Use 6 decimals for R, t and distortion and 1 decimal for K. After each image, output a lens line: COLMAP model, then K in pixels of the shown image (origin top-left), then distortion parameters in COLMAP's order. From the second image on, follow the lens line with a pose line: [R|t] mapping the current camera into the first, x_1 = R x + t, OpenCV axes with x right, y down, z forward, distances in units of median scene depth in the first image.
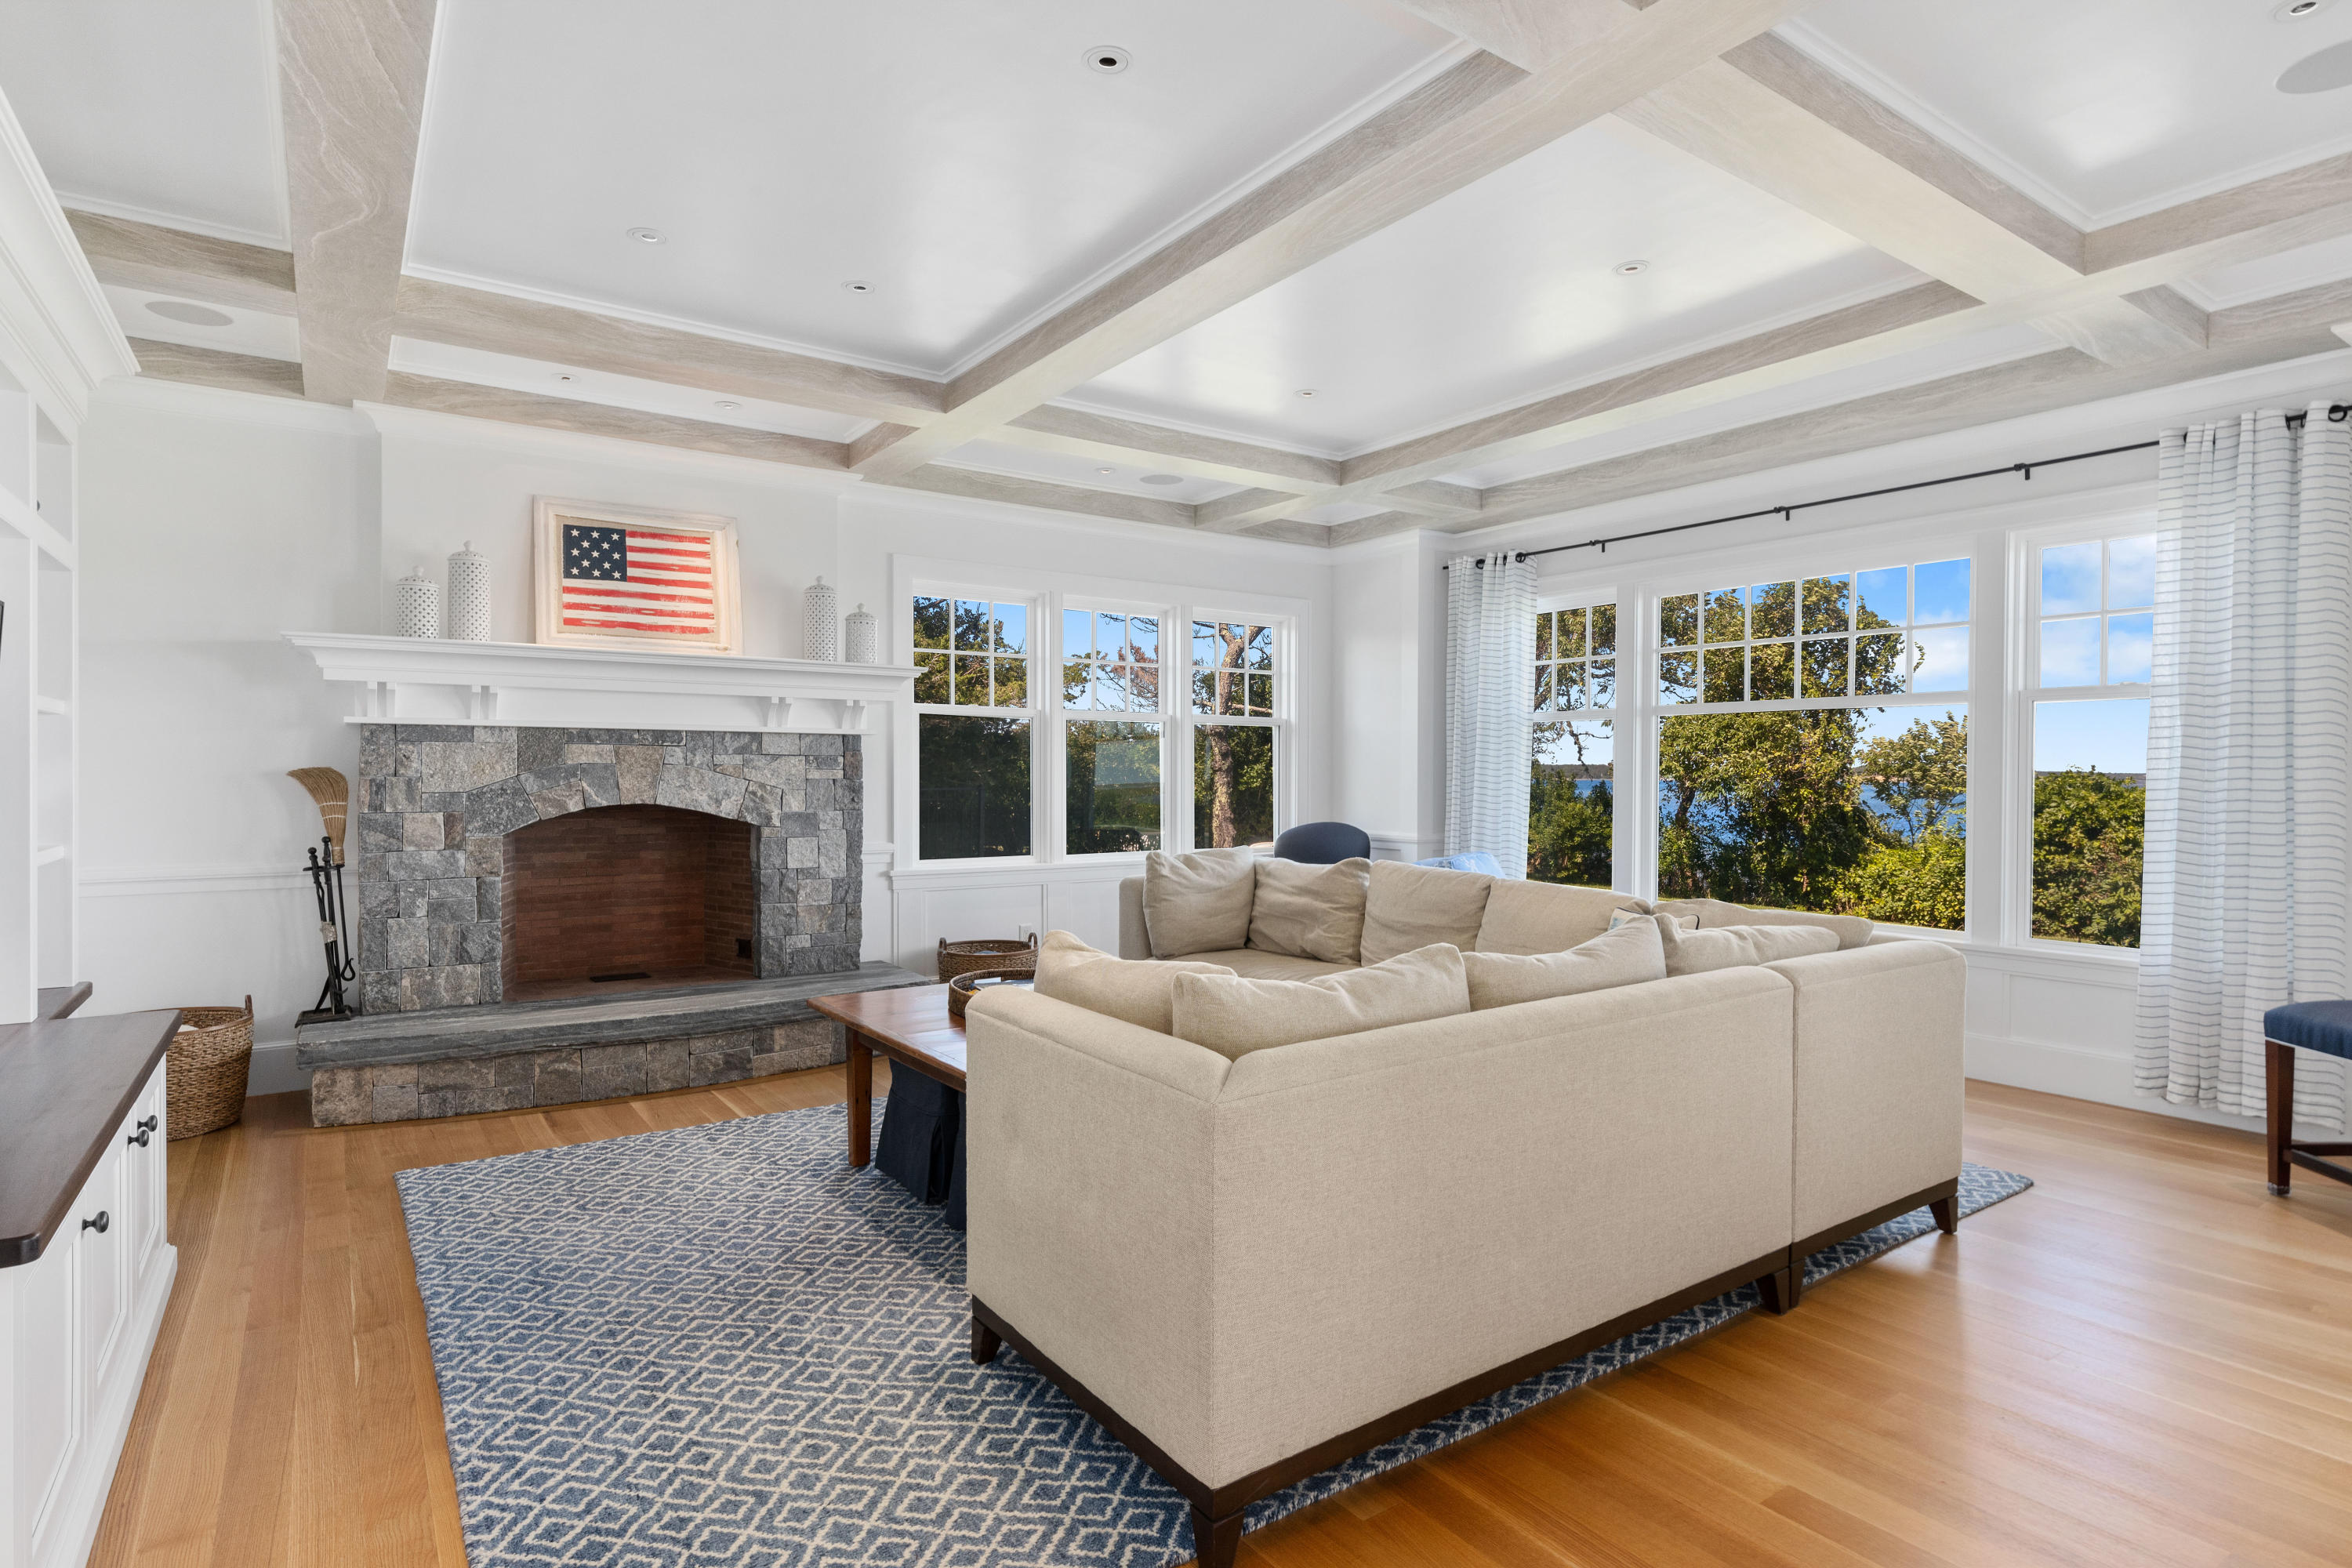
lens RADIAL K [[1206.2, 0, 1176.0], [0, 1206.2, 784.0], [0, 0, 1]] dist [0.000513, -0.000006]
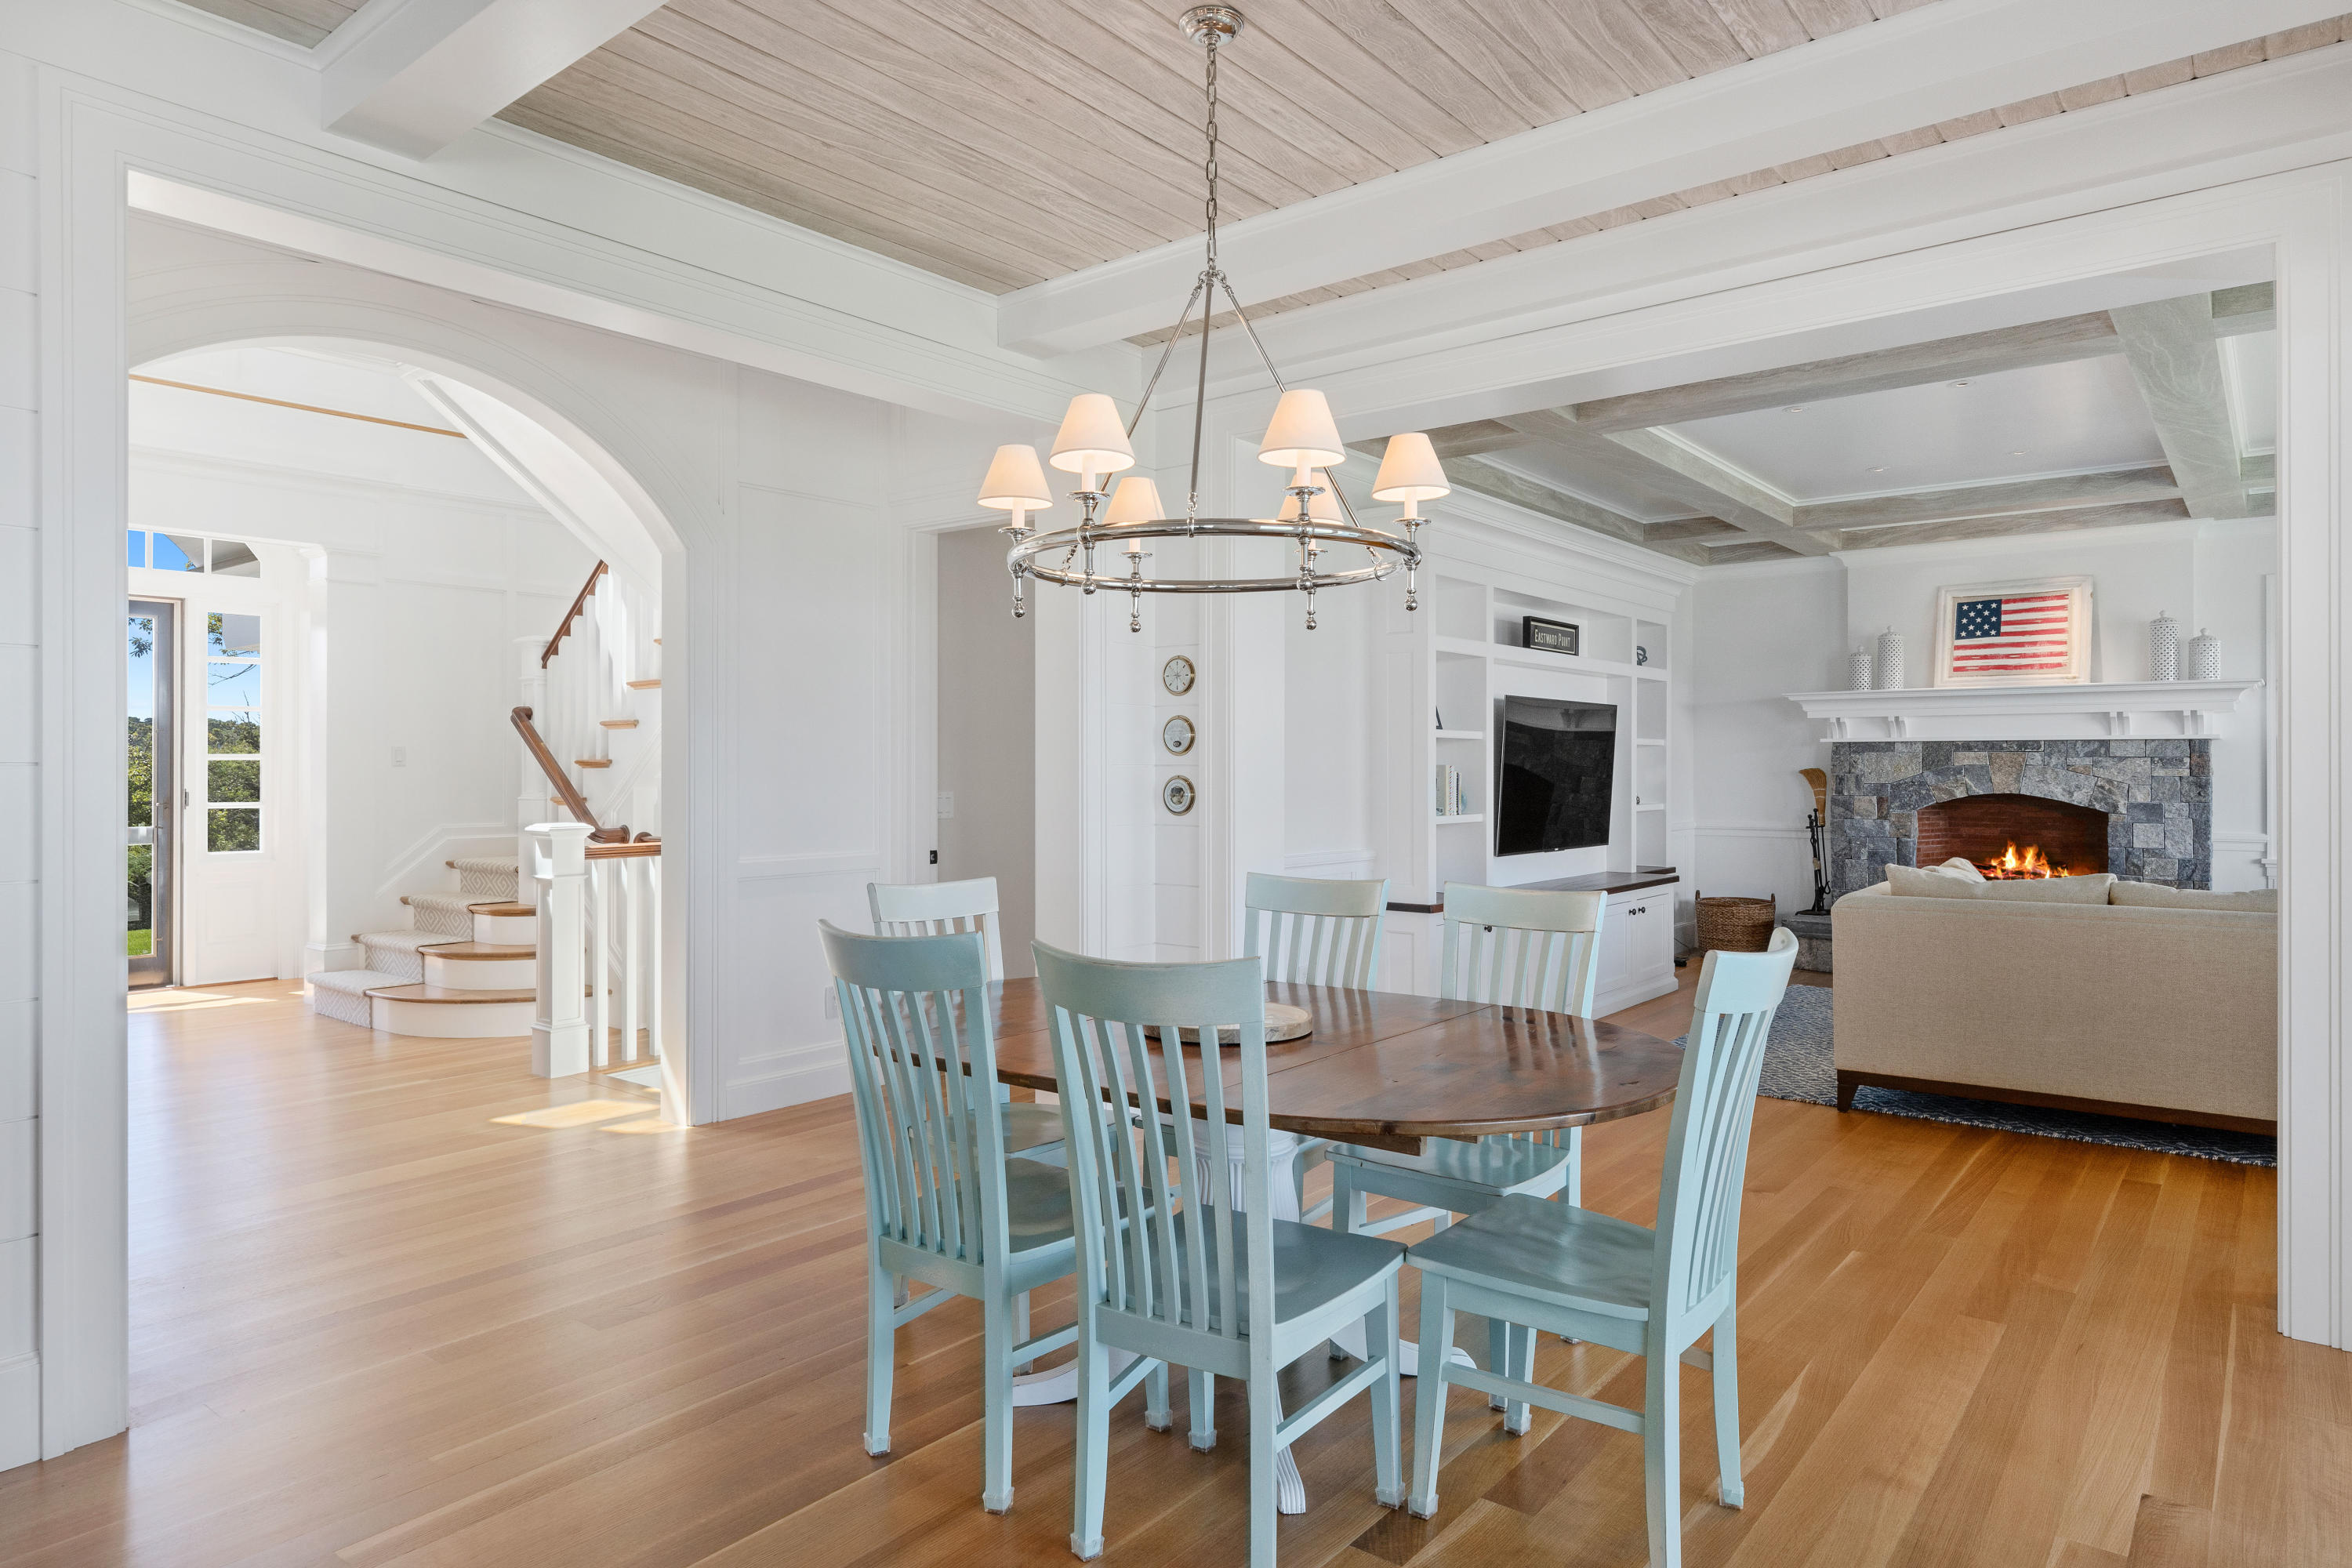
lens RADIAL K [[1380.3, 0, 1182.5], [0, 1380.3, 755.0], [0, 0, 1]] dist [0.000776, 0.000114]
pose [[0.281052, -0.012750, -0.959608, 0.829734], [-0.008587, 0.999838, -0.015800, 0.005451], [0.959654, 0.012681, 0.280897, -0.375056]]
